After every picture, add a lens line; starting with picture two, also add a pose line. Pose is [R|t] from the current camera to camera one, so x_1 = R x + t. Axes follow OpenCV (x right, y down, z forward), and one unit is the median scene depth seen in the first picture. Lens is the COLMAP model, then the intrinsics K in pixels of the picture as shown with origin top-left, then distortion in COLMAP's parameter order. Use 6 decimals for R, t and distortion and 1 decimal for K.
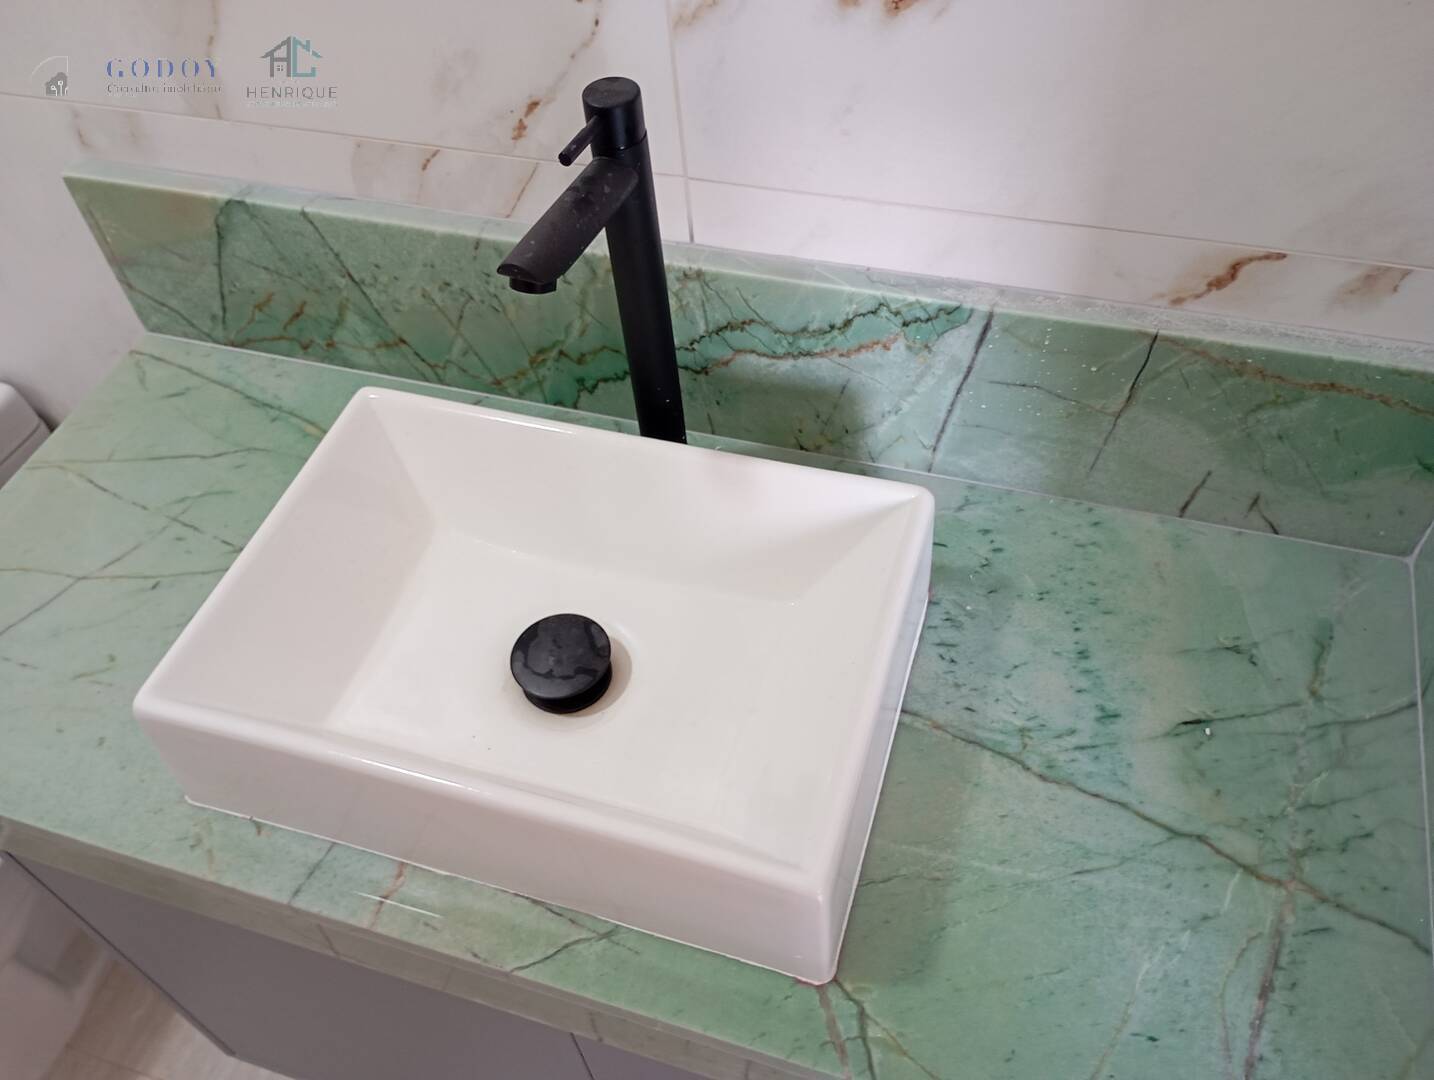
lens RADIAL K [[1186.7, 0, 709.0], [0, 1186.7, 545.8], [0, 0, 1]] dist [0.065056, -0.077215]
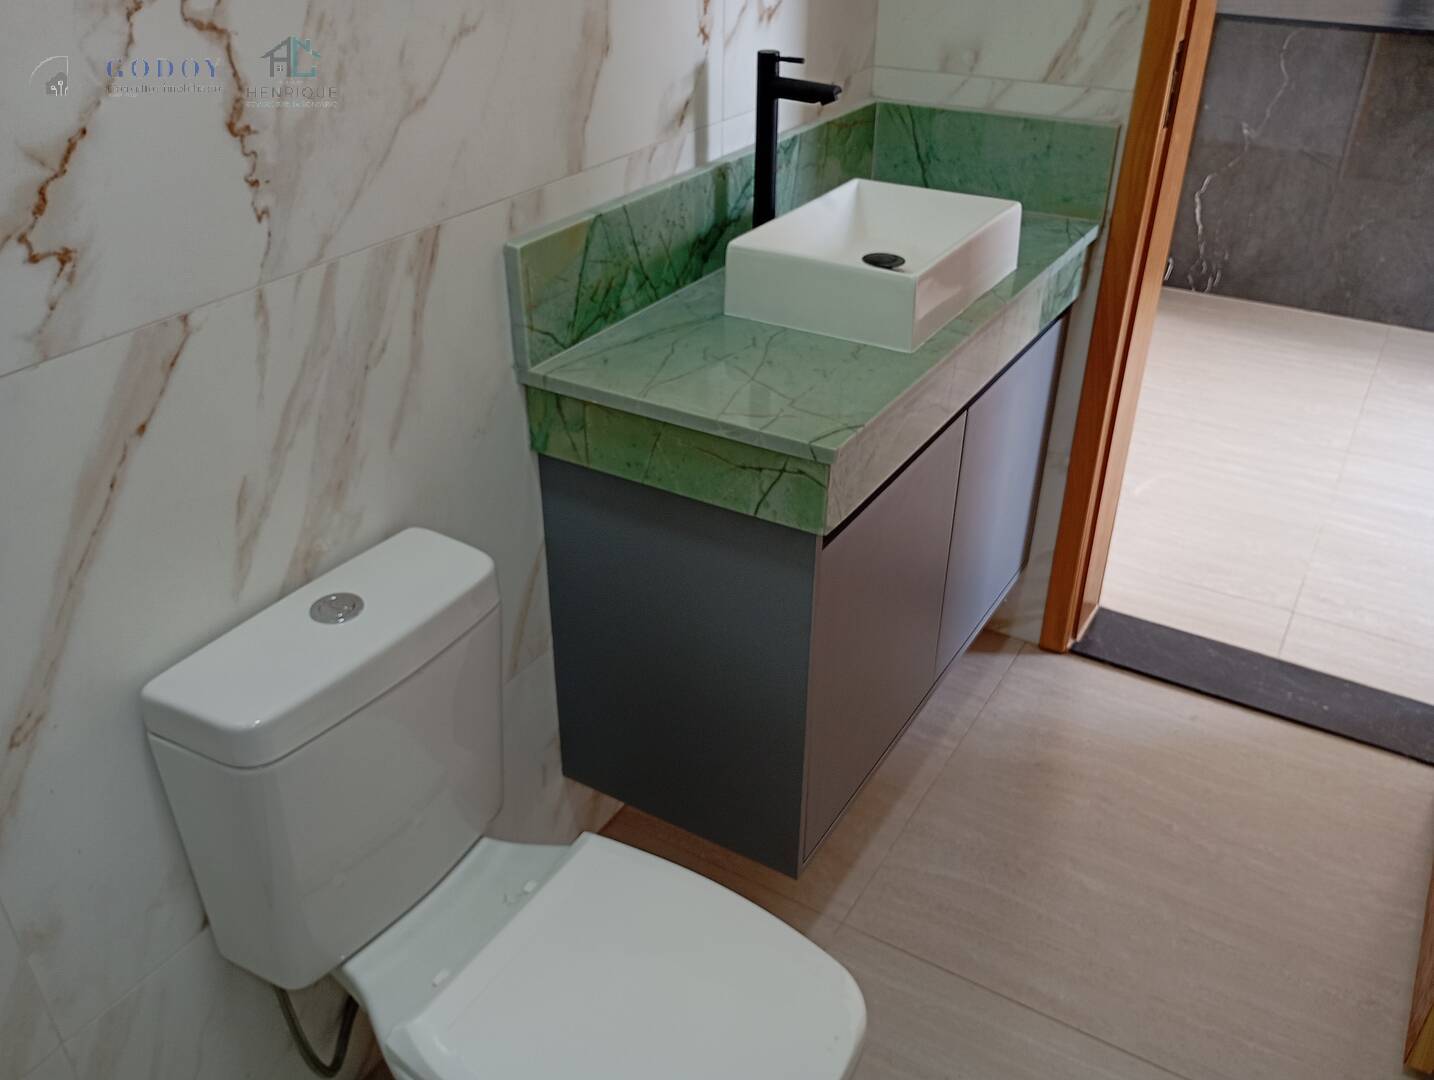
lens RADIAL K [[1186.7, 0, 709.0], [0, 1186.7, 545.8], [0, 0, 1]] dist [0.065056, -0.077215]
pose [[0.241078, -0.447808, 0.861017, -2.012758], [0.732602, 0.665854, 0.141182, -0.094608], [-0.636534, 0.596747, 0.488588, 0.338683]]
